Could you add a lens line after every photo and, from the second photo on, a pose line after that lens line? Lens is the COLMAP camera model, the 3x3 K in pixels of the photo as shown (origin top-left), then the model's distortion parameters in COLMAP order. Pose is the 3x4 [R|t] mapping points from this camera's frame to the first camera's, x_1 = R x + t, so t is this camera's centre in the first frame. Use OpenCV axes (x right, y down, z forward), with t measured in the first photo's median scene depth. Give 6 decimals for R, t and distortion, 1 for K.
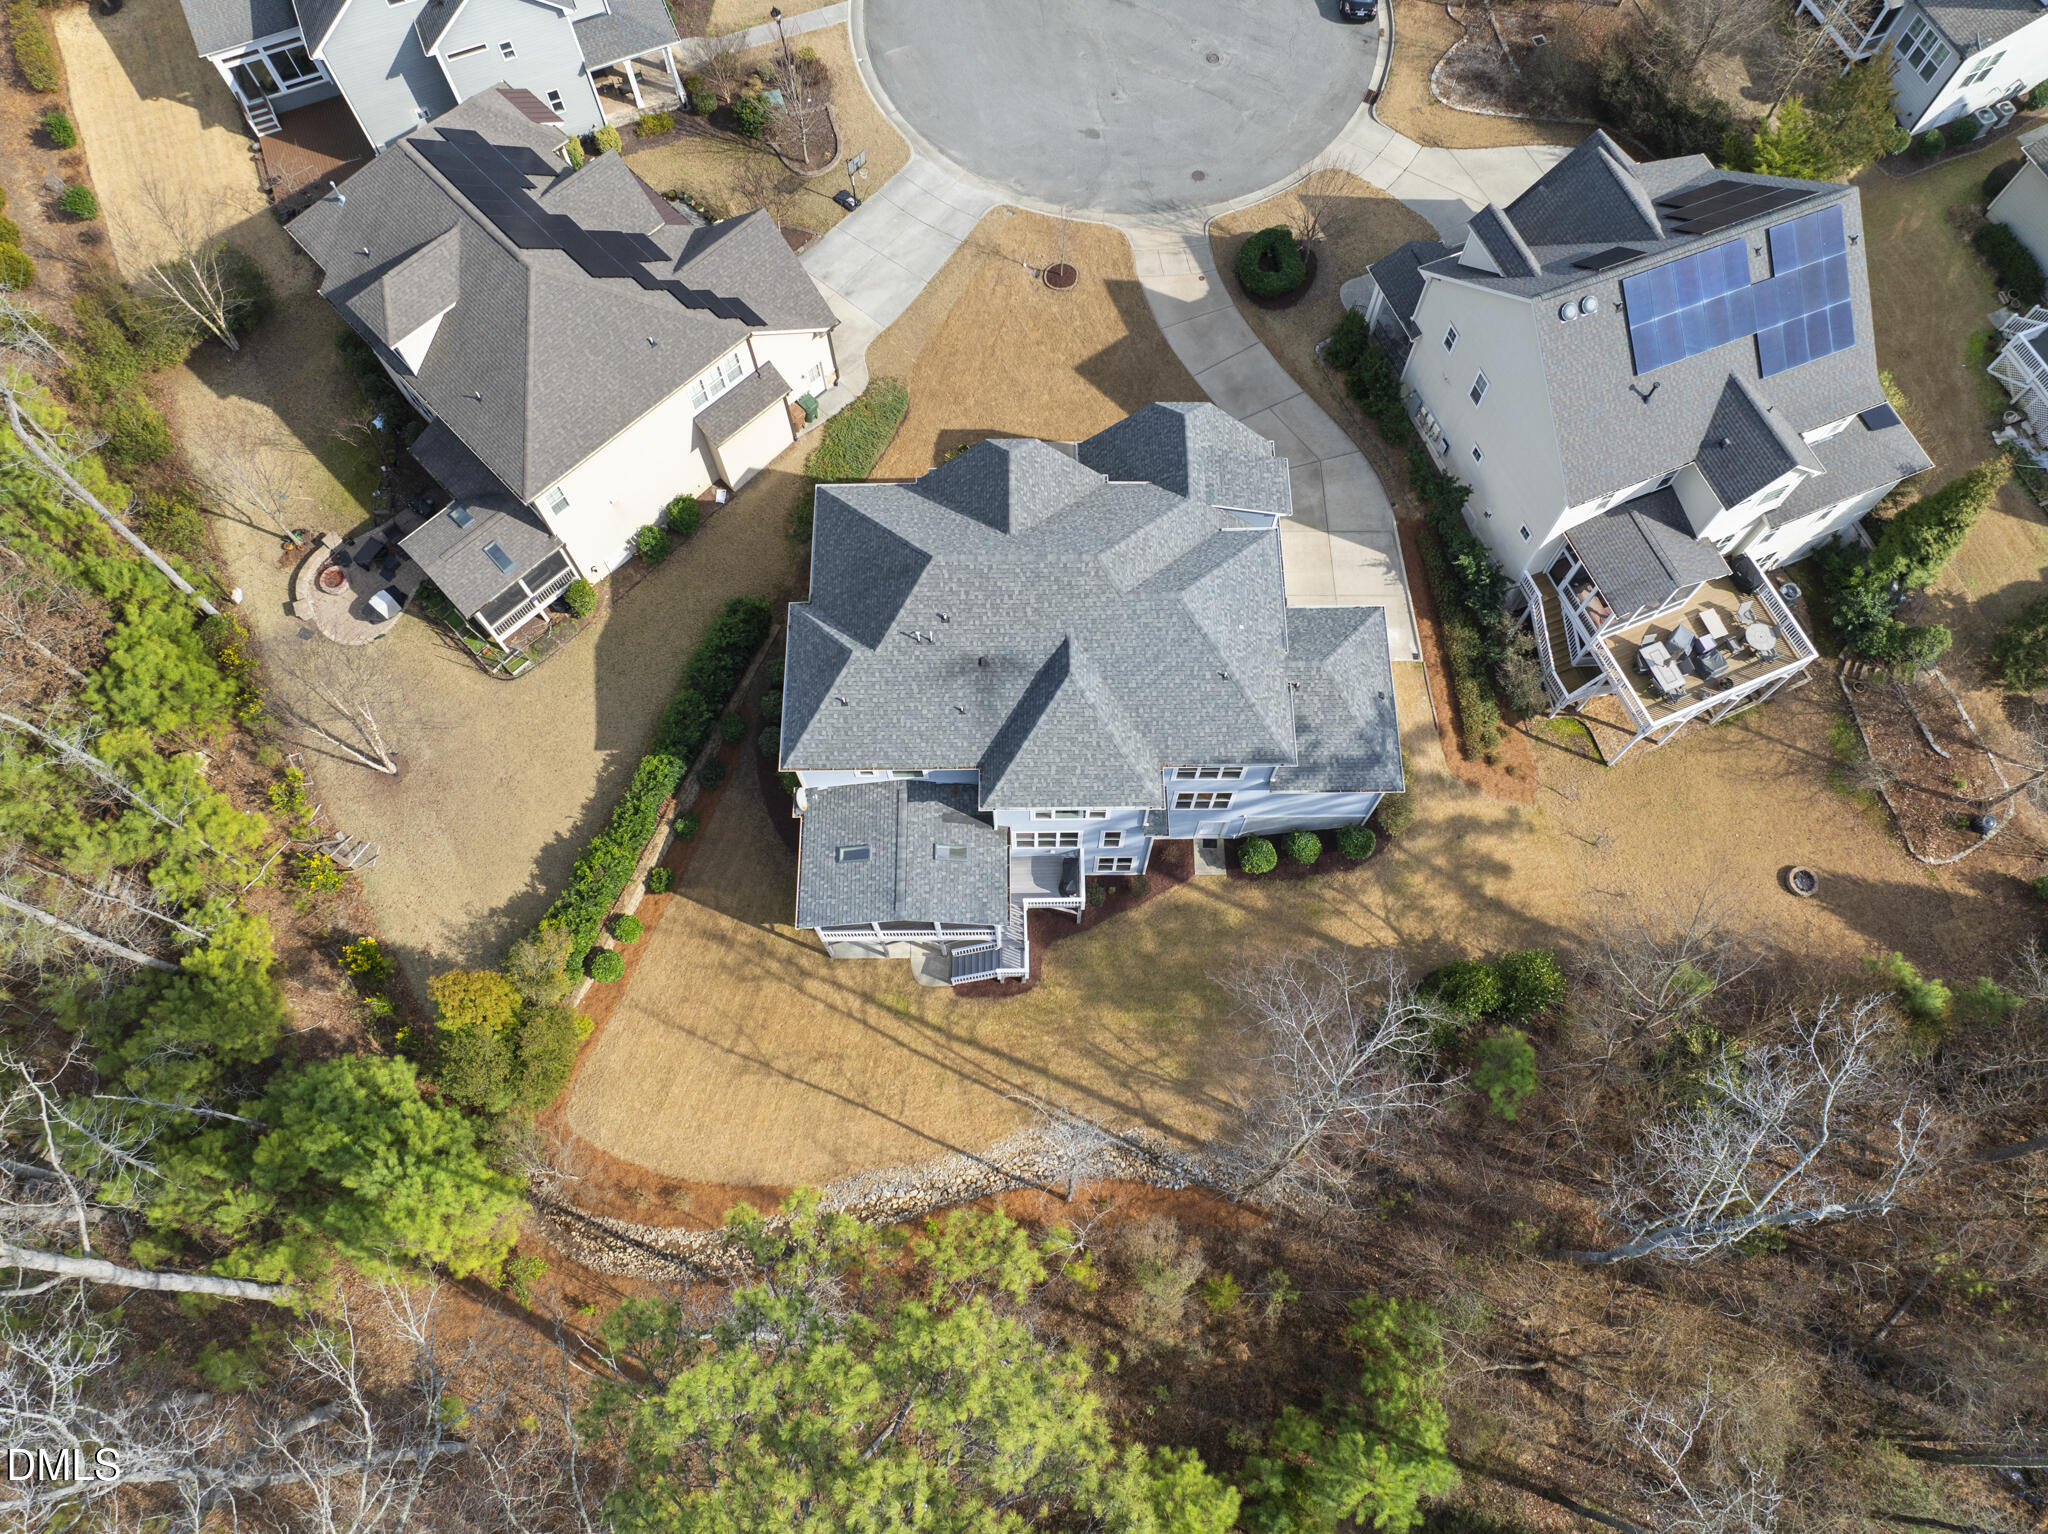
lens RADIAL K [[1440.3, 0, 1033.1], [0, 1440.3, 760.5], [0, 0, 1]] dist [-0.029645, -0.004263]
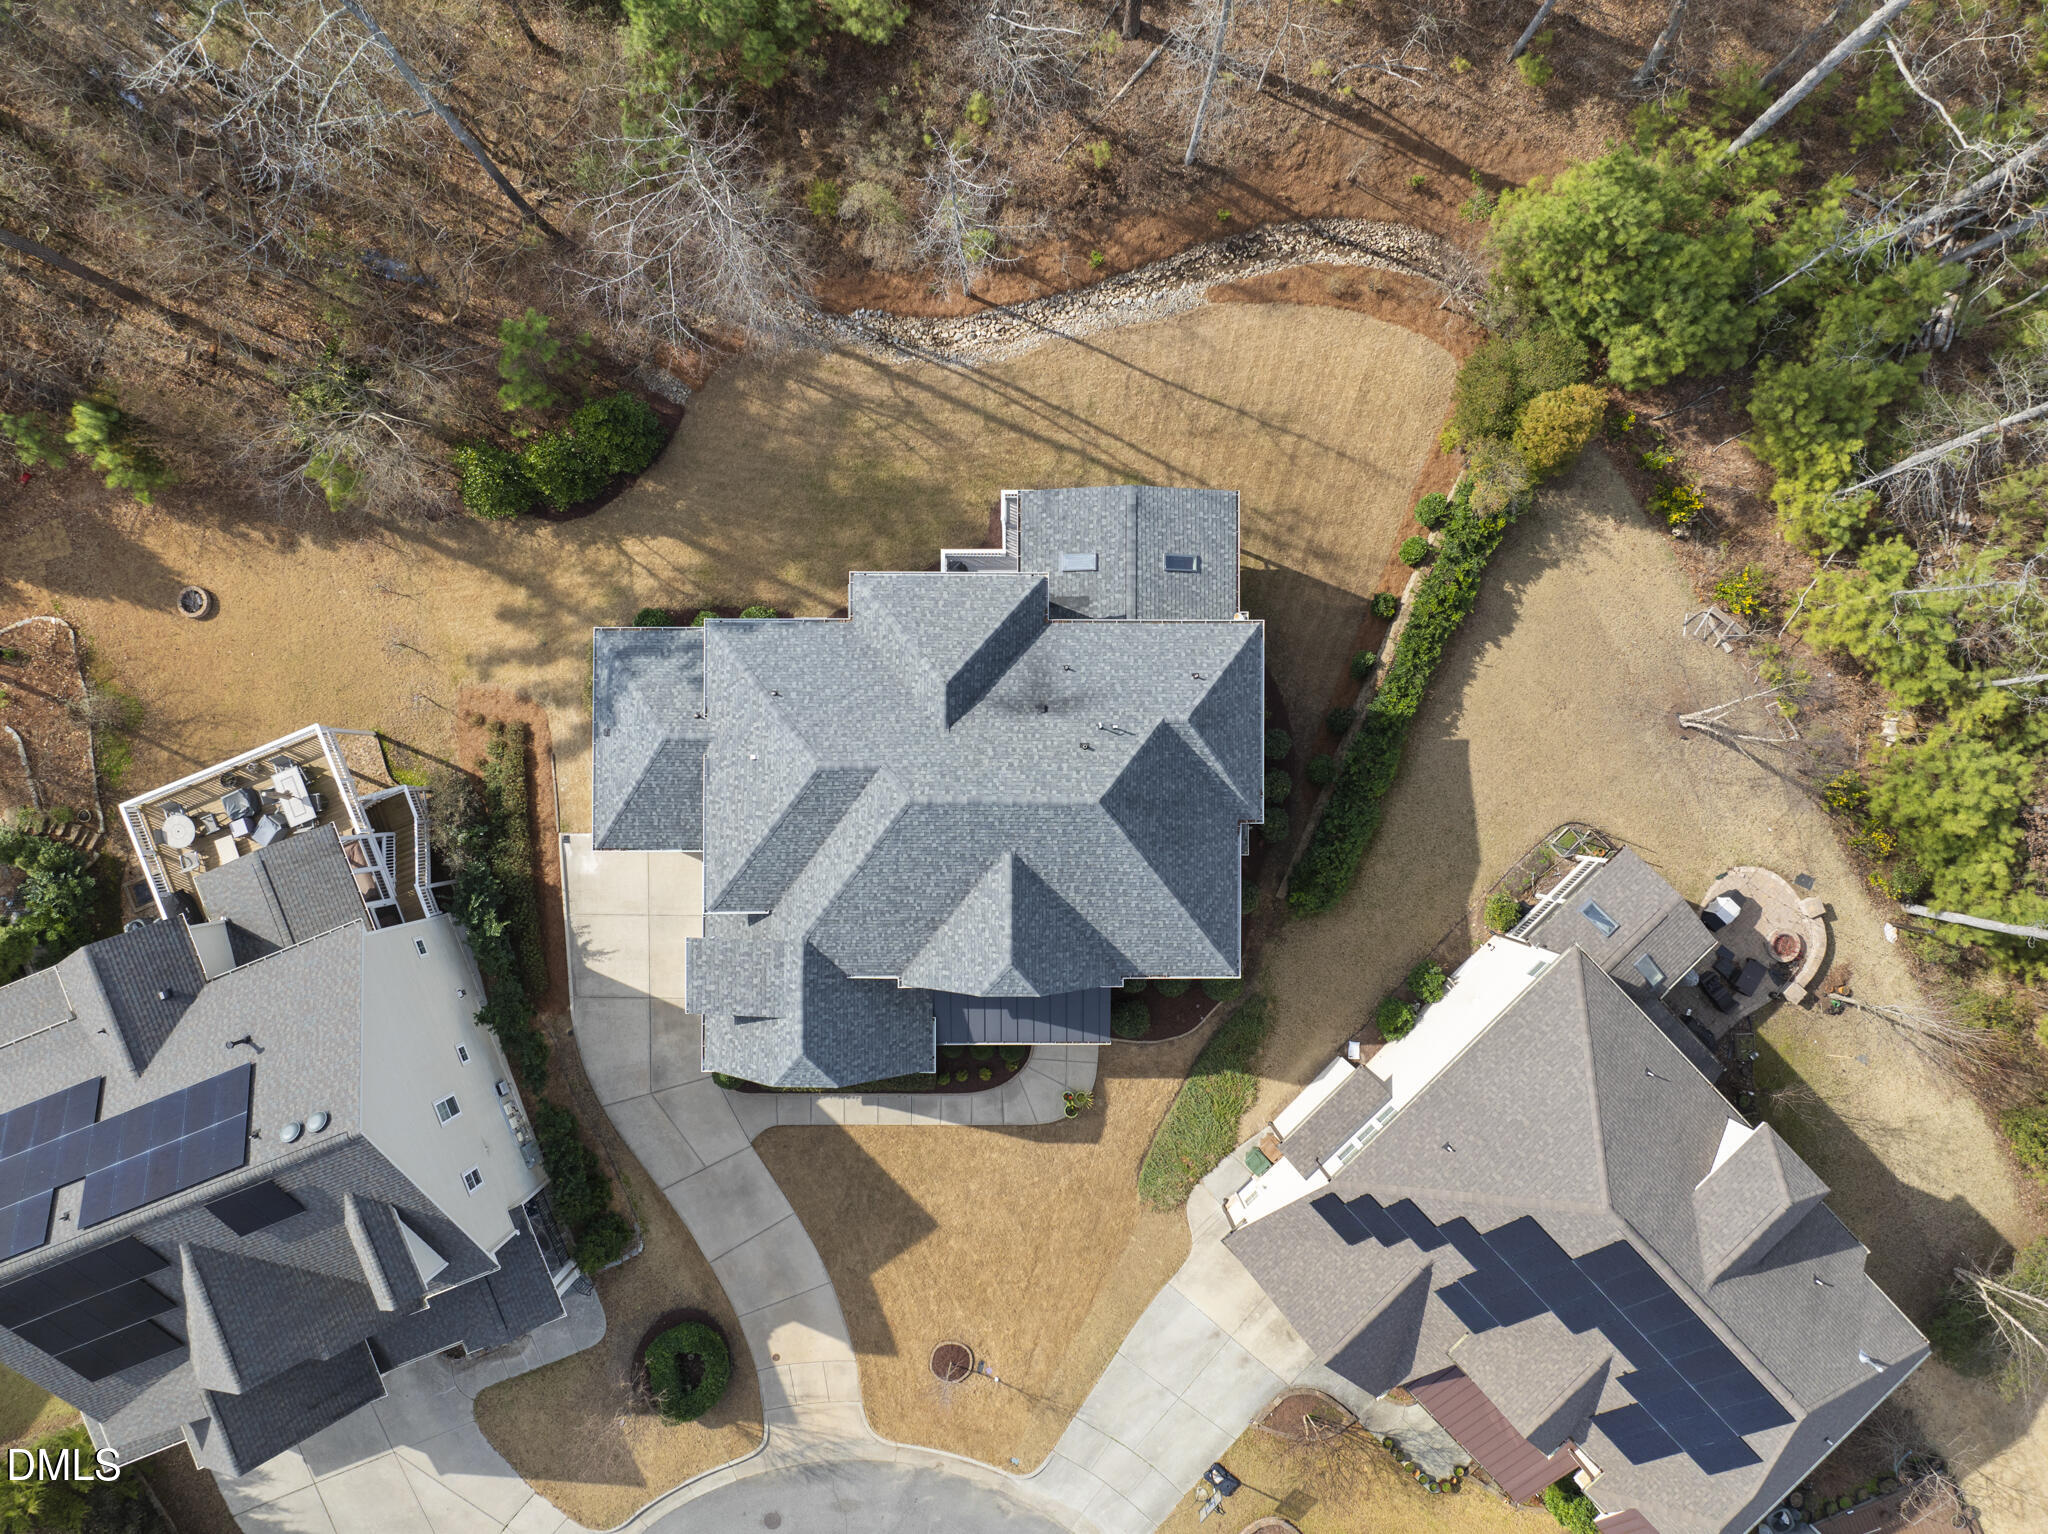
lens RADIAL K [[1440.3, 0, 1031.6], [0, 1440.3, 755.4], [0, 0, 1]] dist [-0.029645, -0.004263]
pose [[-0.999930, -0.011517, -0.002666, -0.021900], [0.009691, -0.927733, 0.373119, -0.365151], [-0.006771, 0.373067, 0.927780, 0.149182]]
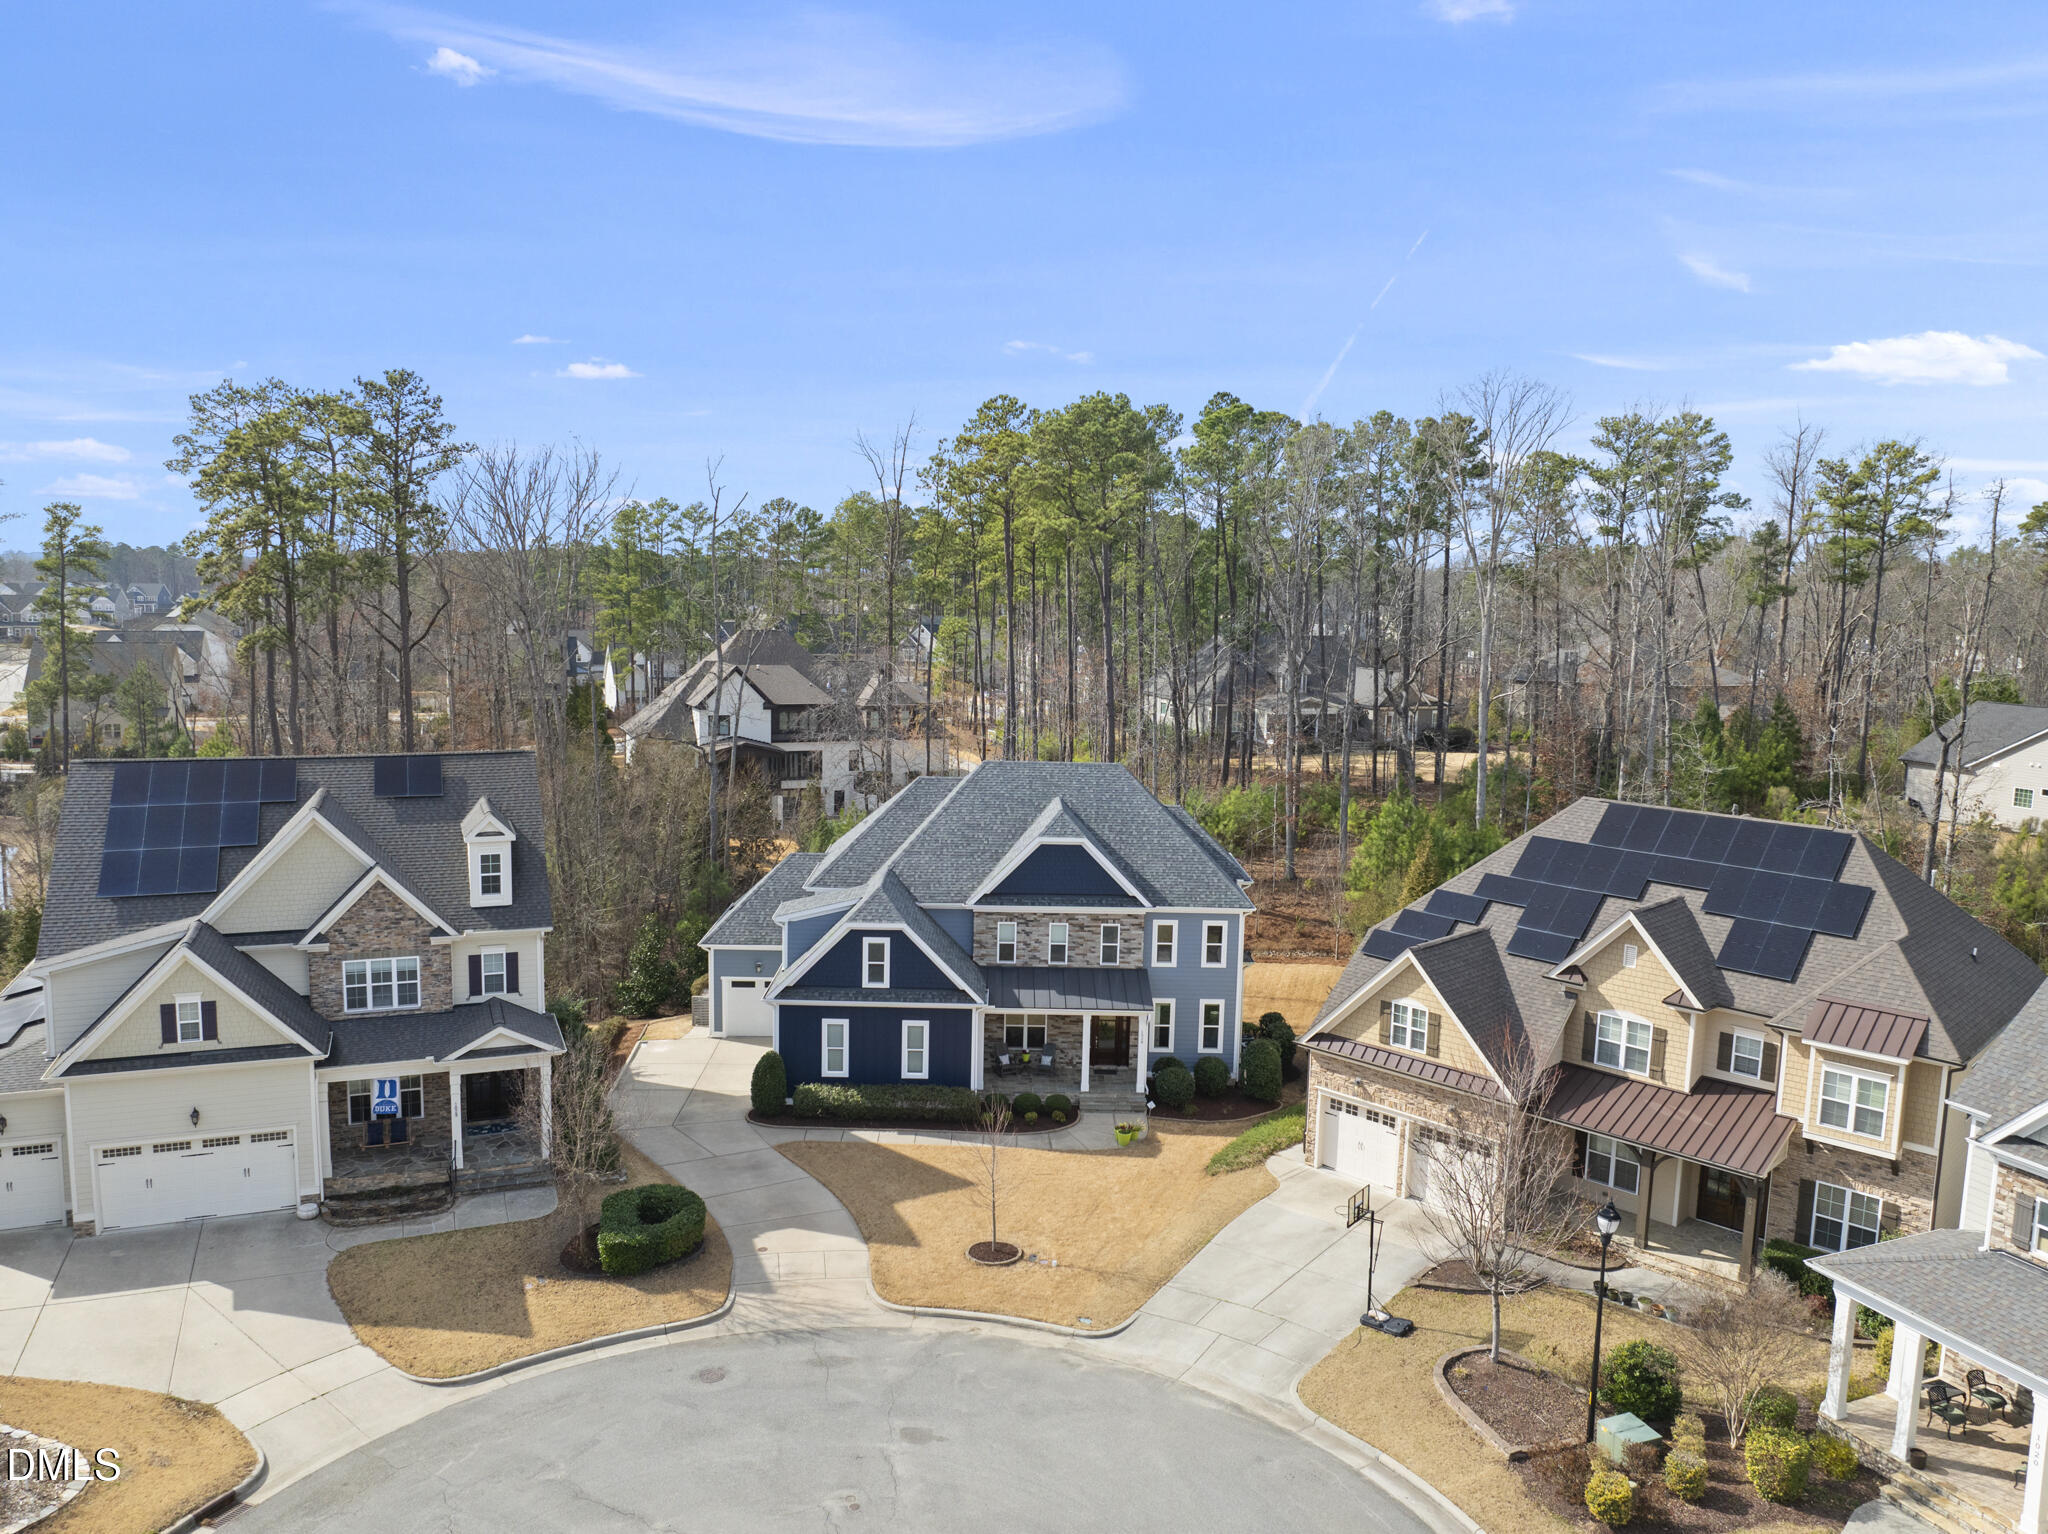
lens RADIAL K [[1440.3, 0, 1032.4], [0, 1440.3, 764.3], [0, 0, 1]] dist [-0.029645, -0.004263]
pose [[-0.999590, -0.024925, -0.014117, 0.019300], [-0.019552, 0.233484, 0.972164, -1.109534], [-0.020935, 0.972041, -0.233875, 1.069892]]
